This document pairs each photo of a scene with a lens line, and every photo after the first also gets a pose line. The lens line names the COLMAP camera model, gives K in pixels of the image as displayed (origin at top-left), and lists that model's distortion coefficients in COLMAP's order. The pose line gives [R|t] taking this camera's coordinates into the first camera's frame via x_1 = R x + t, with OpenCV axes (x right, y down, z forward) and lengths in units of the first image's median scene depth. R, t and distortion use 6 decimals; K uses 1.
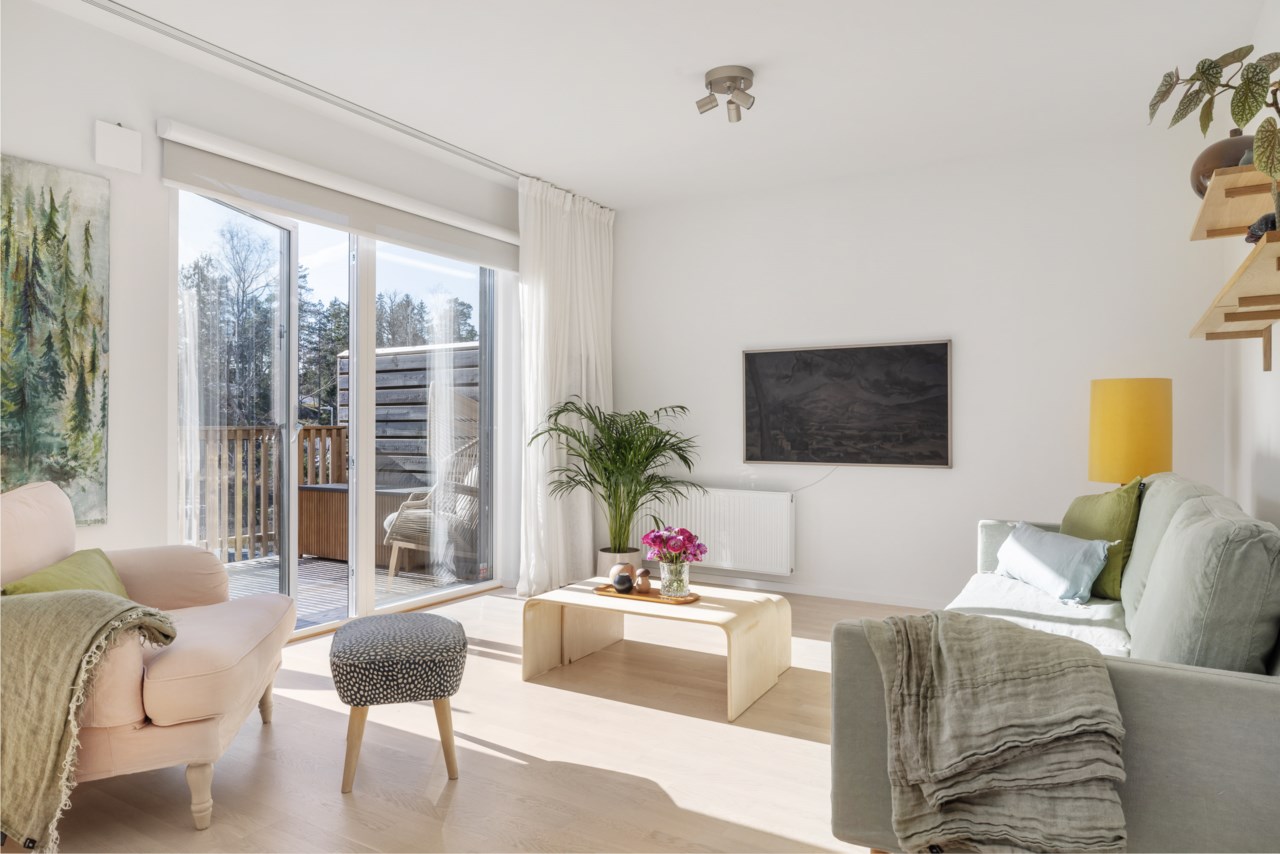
lens RADIAL K [[776.8, 0, 634.2], [0, 776.8, 429.7], [0, 0, 1]] dist [0.021857, -0.002505]
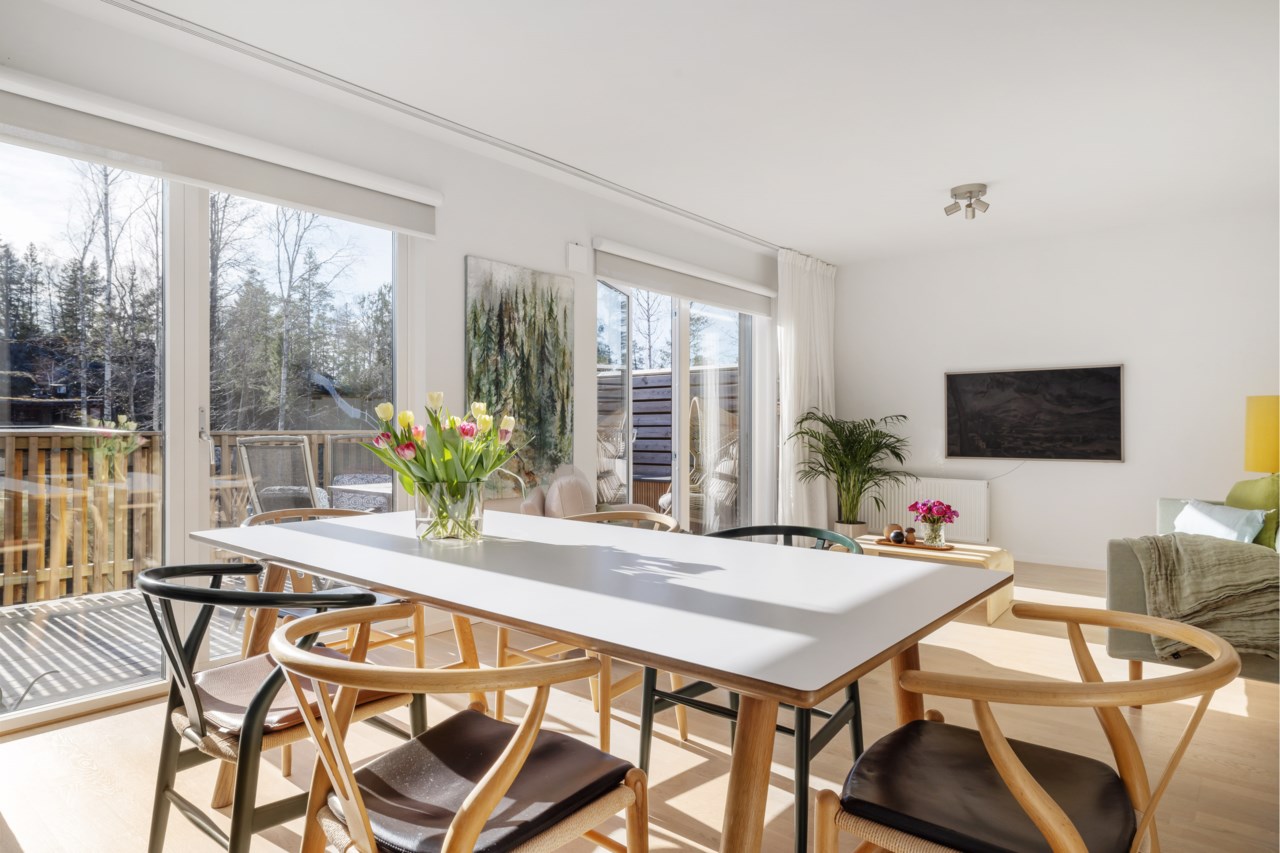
lens RADIAL K [[734.9, 0, 645.4], [0, 734.9, 428.2], [0, 0, 1]] dist [0.026974, 0.005800]
pose [[0.992677, -0.002648, -0.120768, -0.232526], [0.002006, 0.999983, -0.005430, -0.002069], [0.120780, 0.005148, 0.992666, -0.328652]]
